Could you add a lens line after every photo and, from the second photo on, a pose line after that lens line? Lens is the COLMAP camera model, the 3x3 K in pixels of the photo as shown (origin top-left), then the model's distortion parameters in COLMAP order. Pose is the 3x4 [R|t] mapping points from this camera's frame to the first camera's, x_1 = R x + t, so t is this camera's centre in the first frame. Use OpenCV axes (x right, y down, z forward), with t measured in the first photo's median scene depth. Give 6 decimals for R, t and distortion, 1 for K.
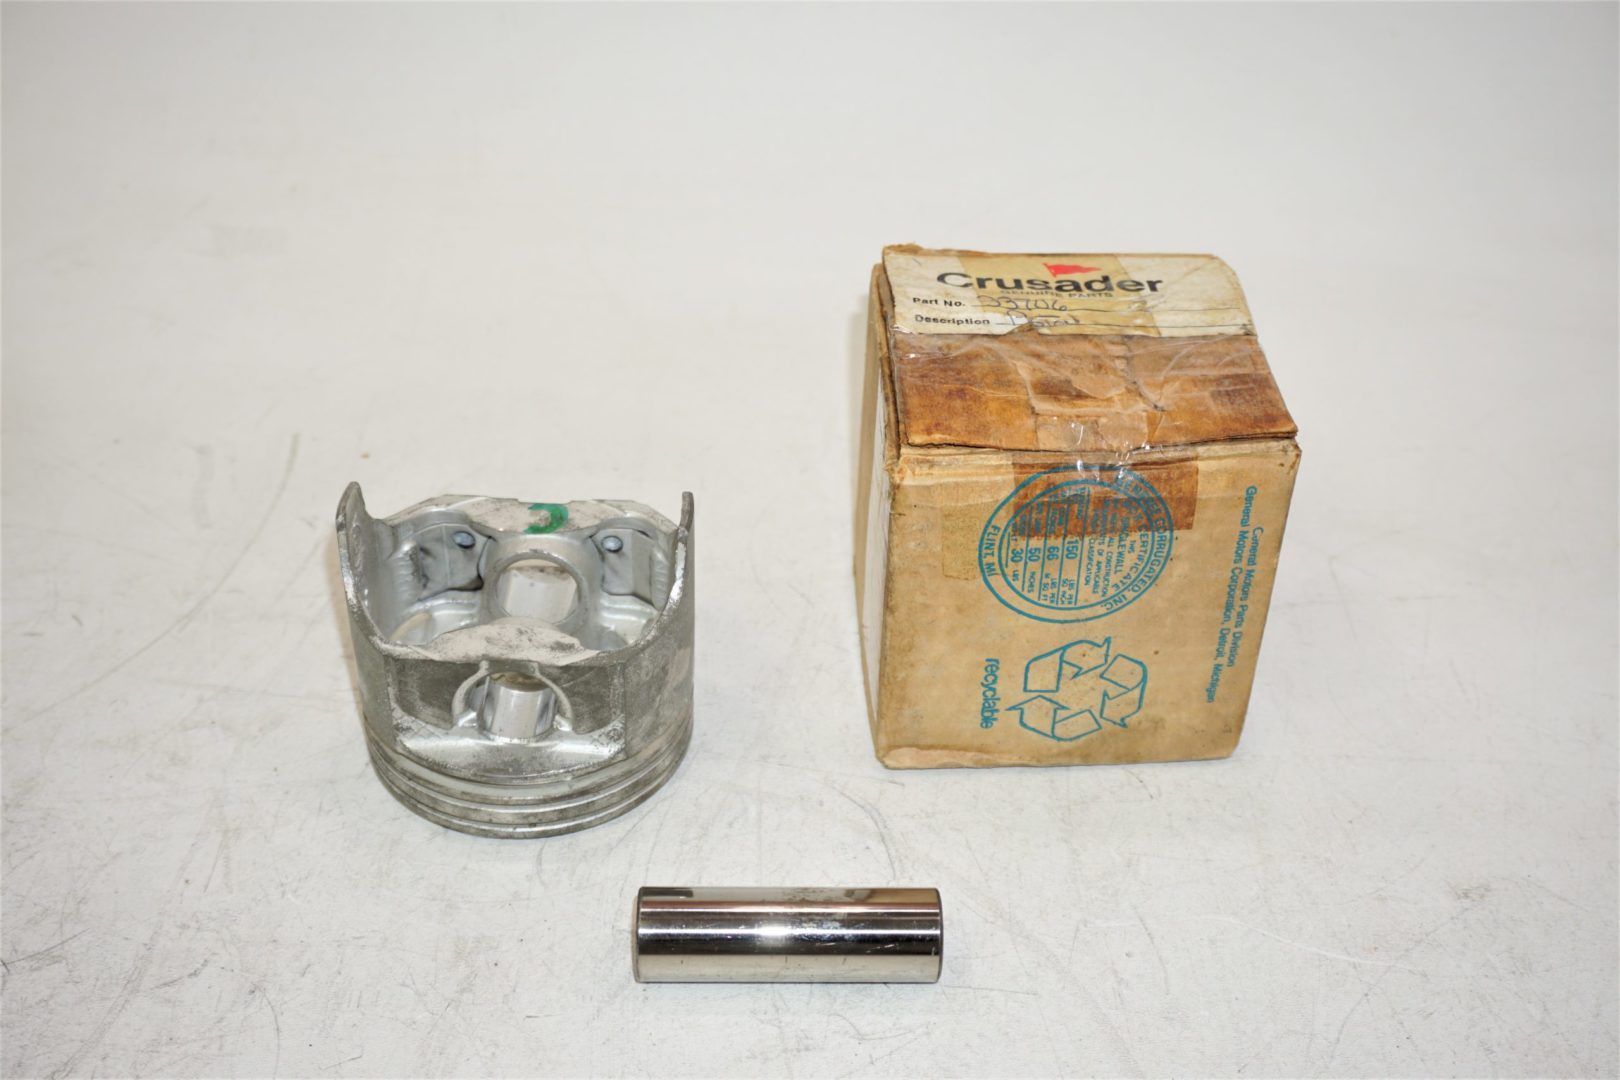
lens RADIAL K [[1839.1, 0, 810.0], [0, 1839.1, 540.0], [0, 0, 1]] dist [0.002395, -0.011746]
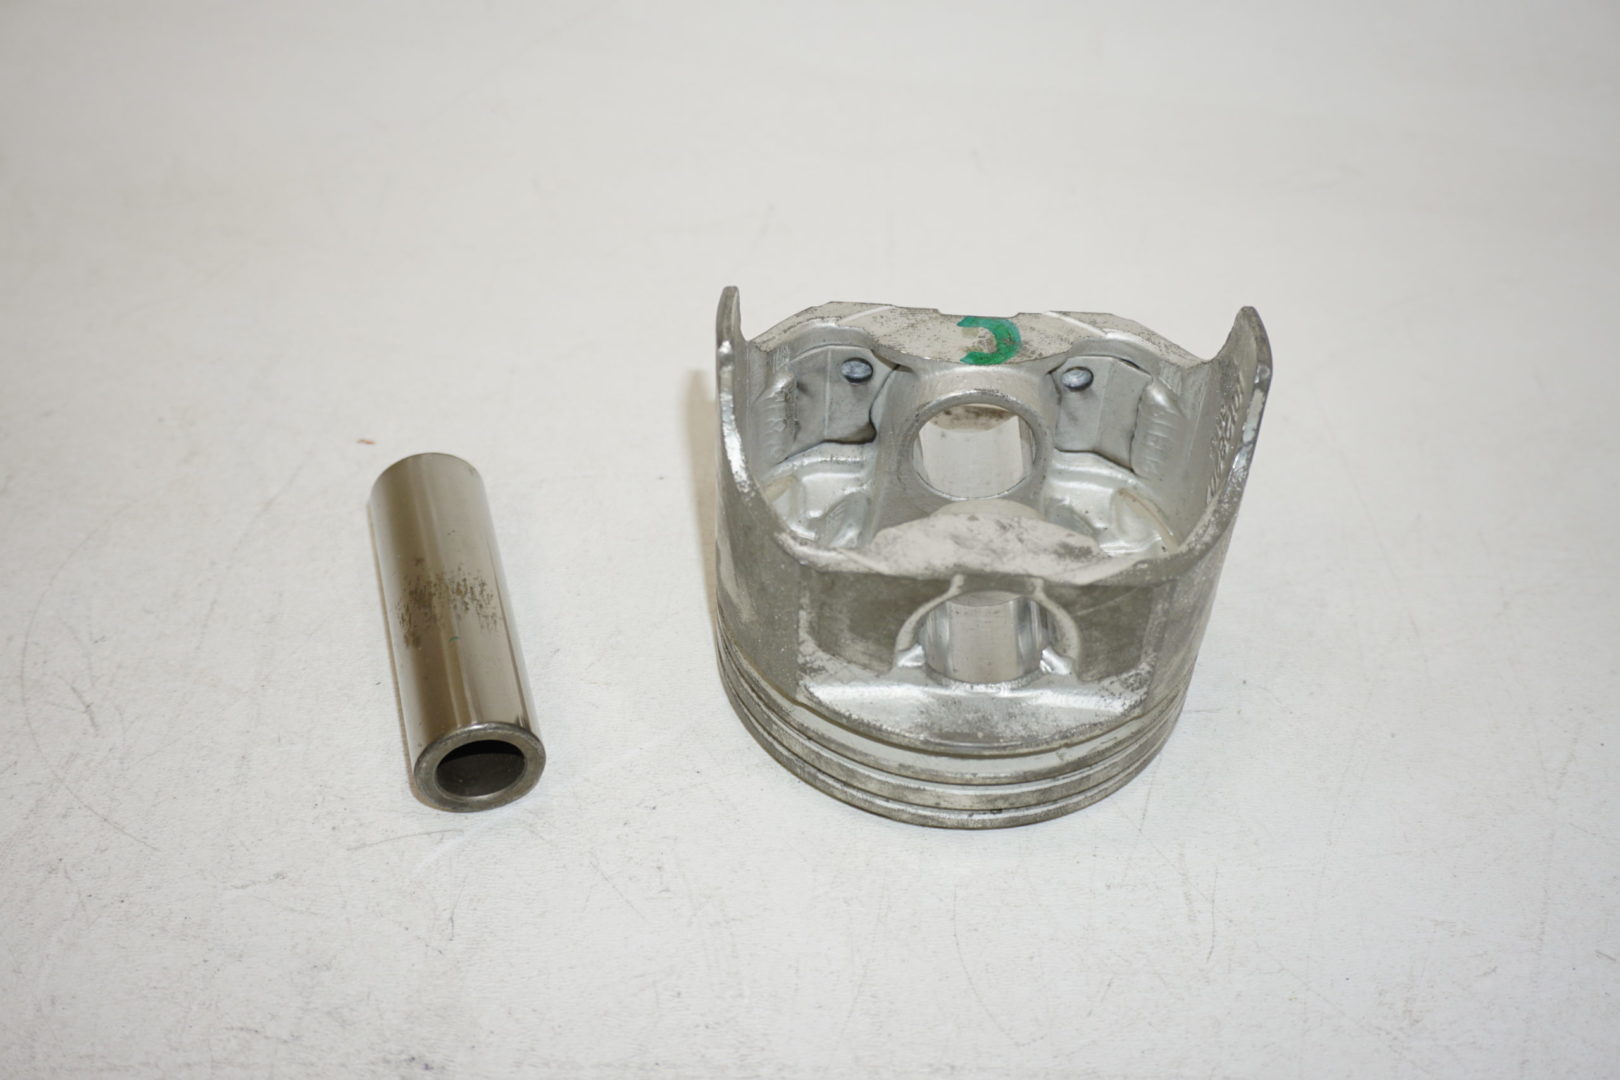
lens RADIAL K [[1839.1, 0, 810.0], [0, 1839.1, 540.0], [0, 0, 1]] dist [0.002395, -0.011746]
pose [[0.999926, 0.010362, -0.006319, -0.203742], [-0.009460, 0.991592, 0.129054, -0.025480], [0.007603, -0.128985, 0.991617, 0.334374]]
